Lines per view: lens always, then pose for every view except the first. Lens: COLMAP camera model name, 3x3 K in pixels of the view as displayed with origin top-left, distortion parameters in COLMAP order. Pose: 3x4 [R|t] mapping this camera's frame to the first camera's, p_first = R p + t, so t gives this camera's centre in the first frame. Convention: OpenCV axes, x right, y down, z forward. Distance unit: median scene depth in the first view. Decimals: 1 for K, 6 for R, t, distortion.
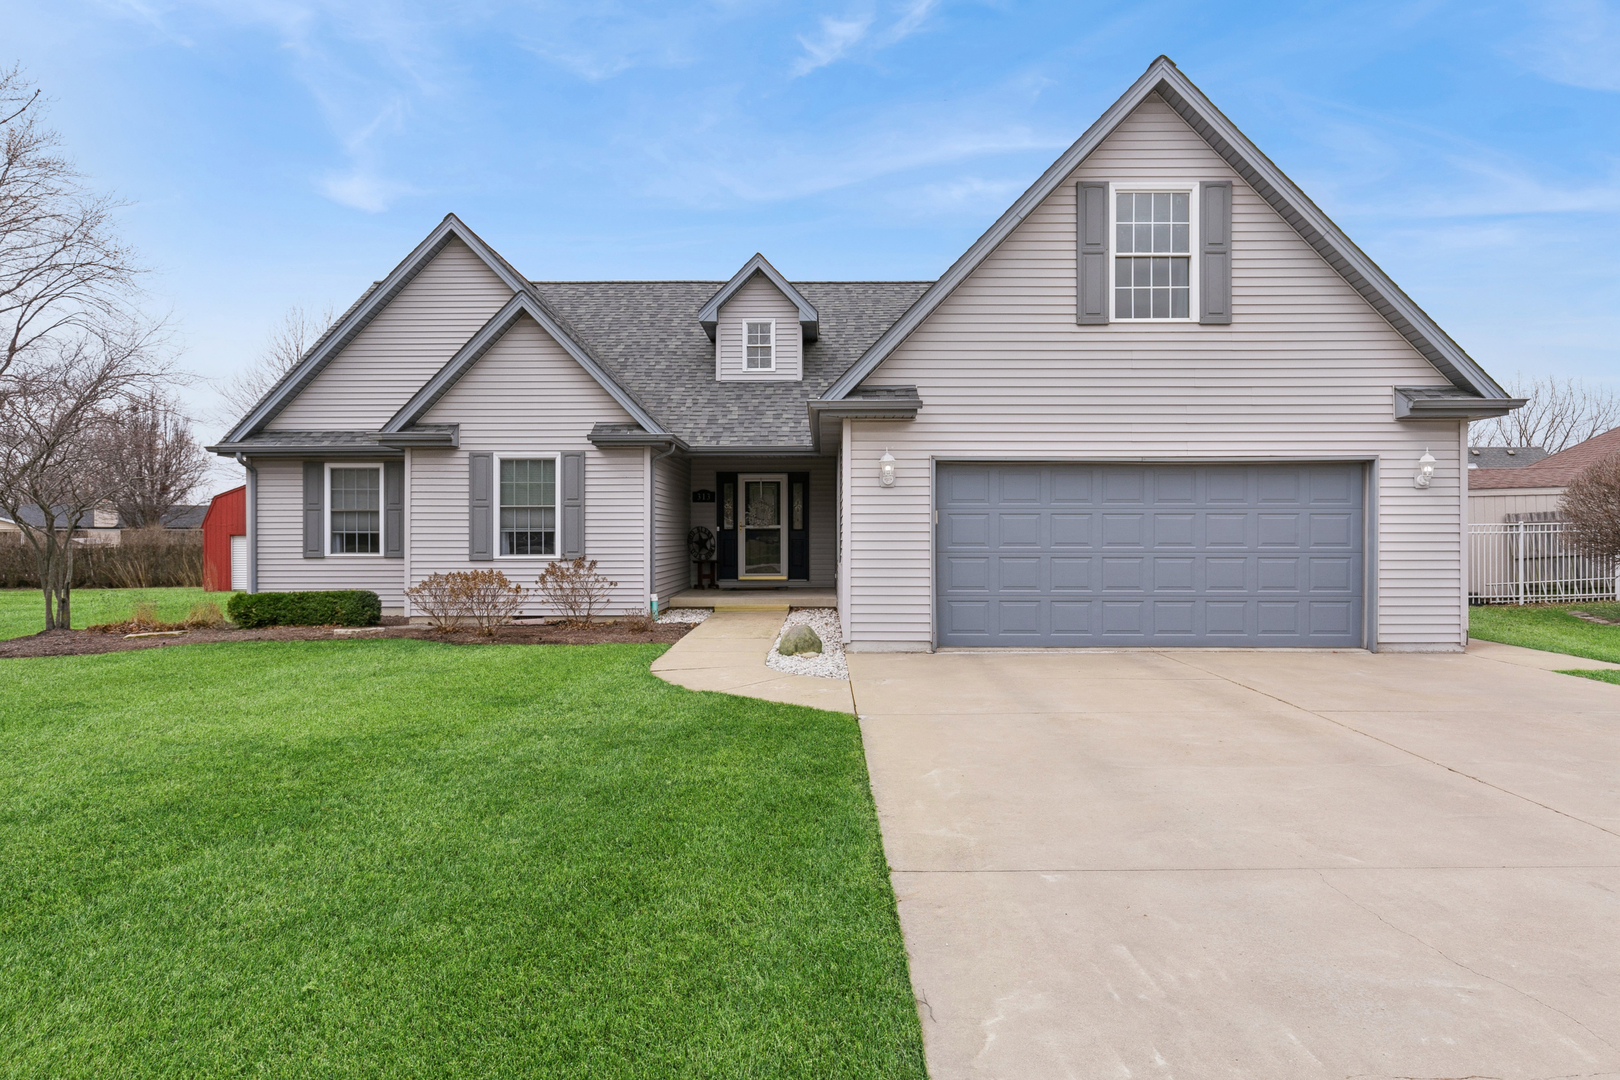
lens RADIAL K [[993.3, 0, 810.0], [0, 993.3, 540.0], [0, 0, 1]] dist [0.002170, 0.000317]
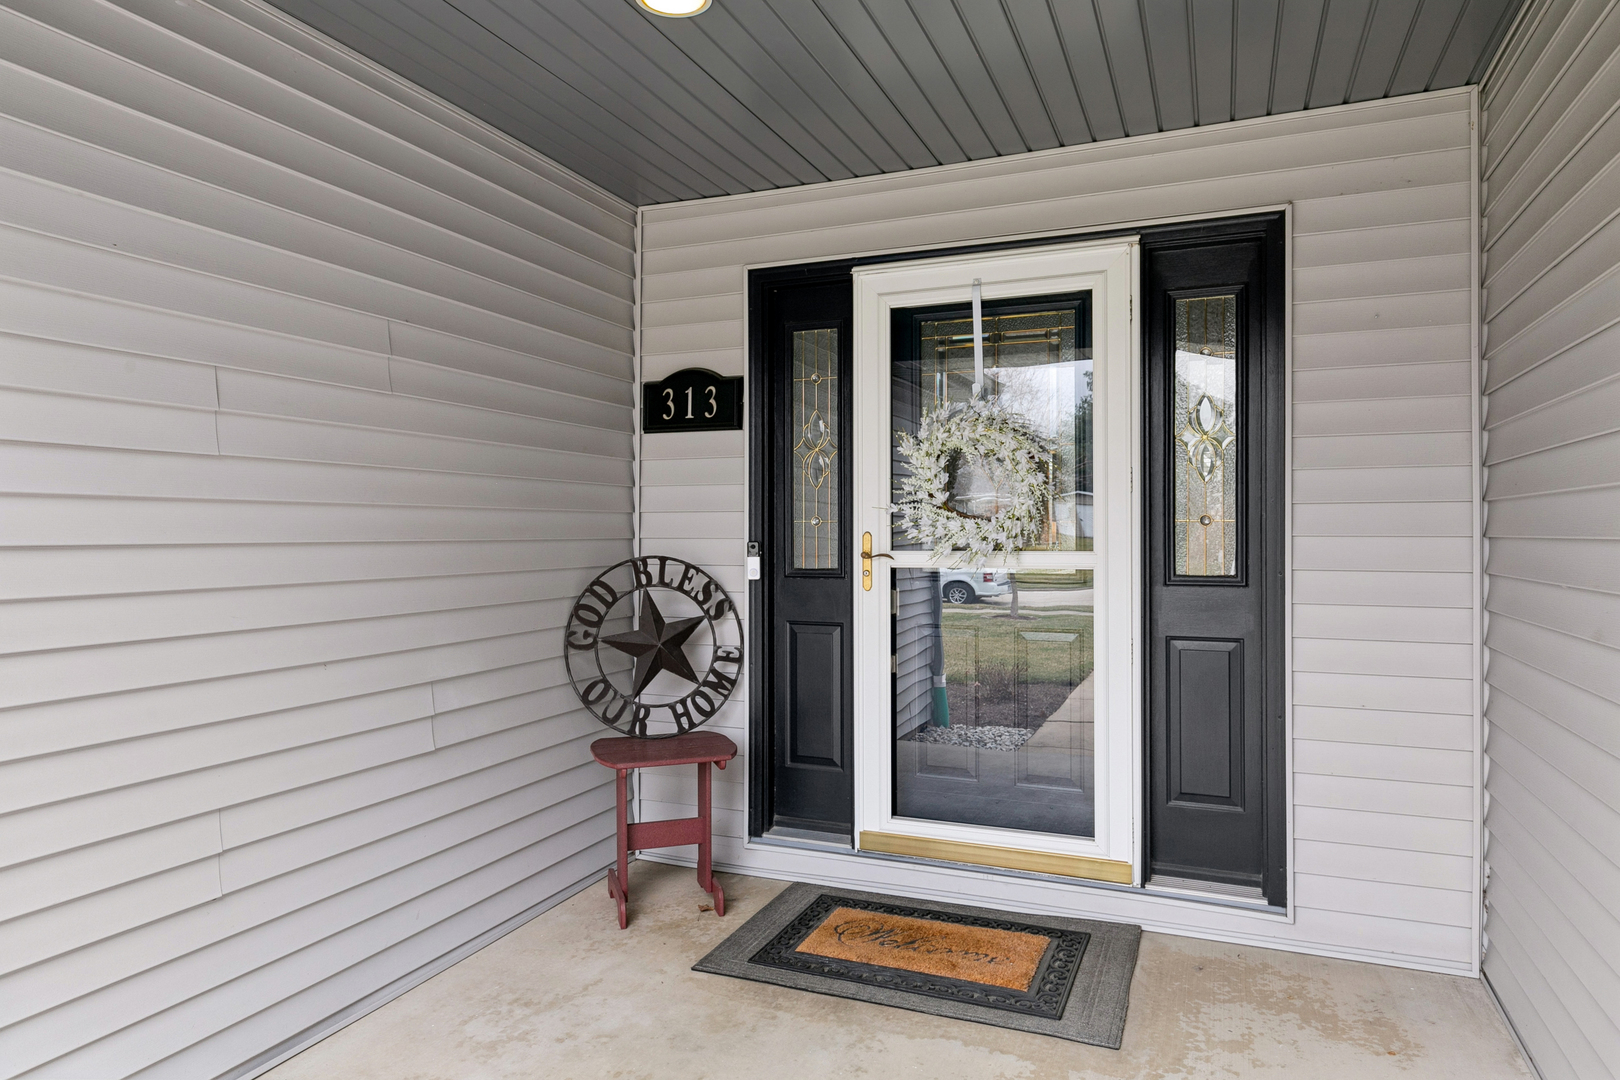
lens RADIAL K [[993.3, 0, 810.0], [0, 993.3, 540.0], [0, 0, 1]] dist [0.002170, 0.000317]
pose [[0.923652, 0.002220, -0.383226, -0.009746], [-0.001885, 0.999997, 0.001251, -0.016841], [0.383227, -0.000434, 0.923654, 0.827026]]
